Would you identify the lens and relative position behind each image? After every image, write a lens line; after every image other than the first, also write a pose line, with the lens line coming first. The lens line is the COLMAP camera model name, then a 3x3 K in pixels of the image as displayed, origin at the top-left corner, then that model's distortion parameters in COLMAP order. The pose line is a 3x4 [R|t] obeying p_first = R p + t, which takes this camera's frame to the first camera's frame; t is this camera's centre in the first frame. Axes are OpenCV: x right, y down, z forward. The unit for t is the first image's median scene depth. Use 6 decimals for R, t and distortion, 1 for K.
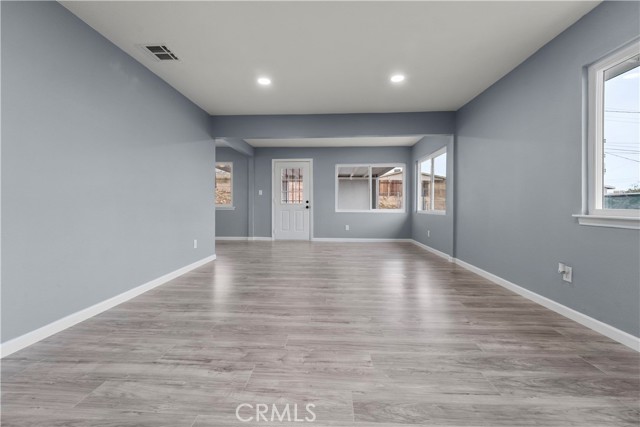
lens RADIAL K [[268.5, 0, 320.4], [0, 268.5, 207.9], [0, 0, 1]] dist [-0.003257, 0.000291]
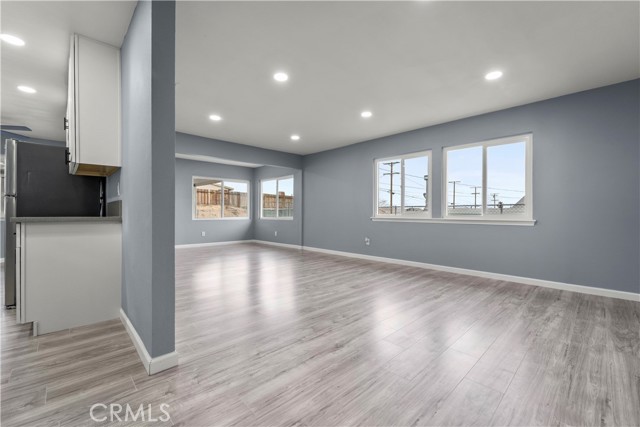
lens RADIAL K [[268.5, 0, 320.6], [0, 268.5, 216.5], [0, 0, 1]] dist [-0.003257, 0.000291]
pose [[0.683880, -0.010269, 0.729522, -0.399993], [0.009032, 0.999943, 0.005609, -0.000043], [-0.729538, 0.002753, 0.683935, -0.122996]]
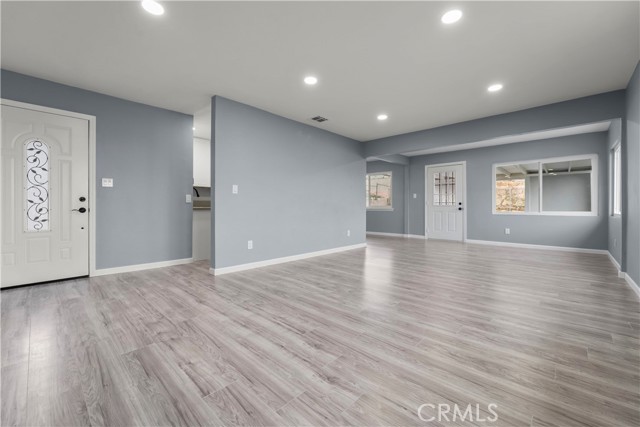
lens RADIAL K [[268.5, 0, 321.8], [0, 268.5, 208.0], [0, 0, 1]] dist [-0.003257, 0.000291]
pose [[0.761094, 0.001381, -0.648640, 0.221419], [-0.007327, 0.999952, -0.006468, 0.004670], [0.648601, 0.009676, 0.761067, -0.125825]]
